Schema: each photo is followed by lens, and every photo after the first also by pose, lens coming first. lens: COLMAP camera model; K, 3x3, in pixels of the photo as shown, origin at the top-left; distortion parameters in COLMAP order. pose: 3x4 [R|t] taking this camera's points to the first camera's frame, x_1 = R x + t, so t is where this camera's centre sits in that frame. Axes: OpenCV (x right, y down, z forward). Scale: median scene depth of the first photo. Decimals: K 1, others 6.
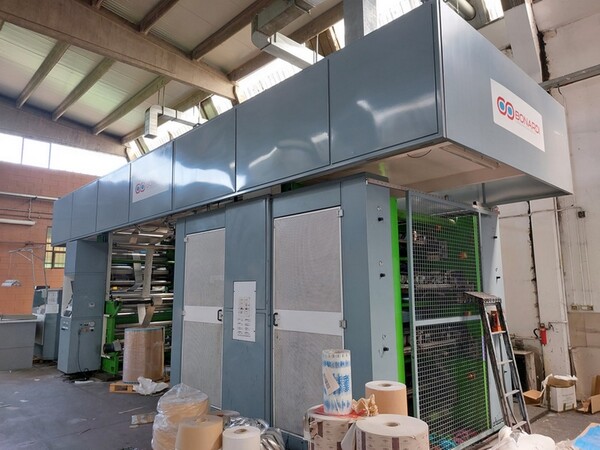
lens RADIAL K [[434.5, 0, 300.0], [0, 434.5, 225.0], [0, 0, 1]] dist [0.049009, -0.044582]
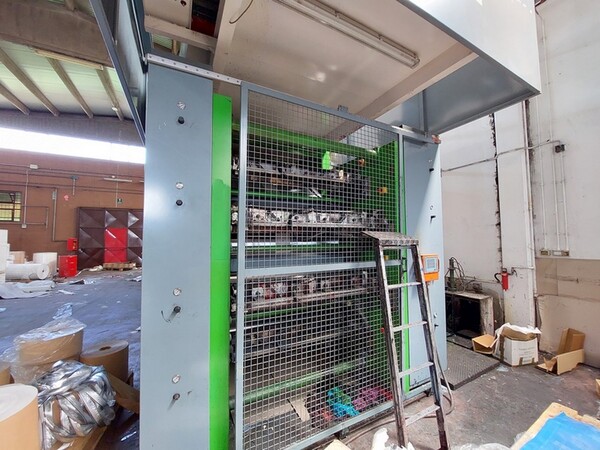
lens RADIAL K [[239.1, 0, 303.6], [0, 239.1, 227.2], [0, 0, 1]] dist [-0.013800, 0.000072]
pose [[0.963322, -0.008755, -0.268204, 0.274315], [0.033773, 0.995476, 0.088808, 0.074587], [0.266213, -0.094609, 0.959260, 0.402861]]
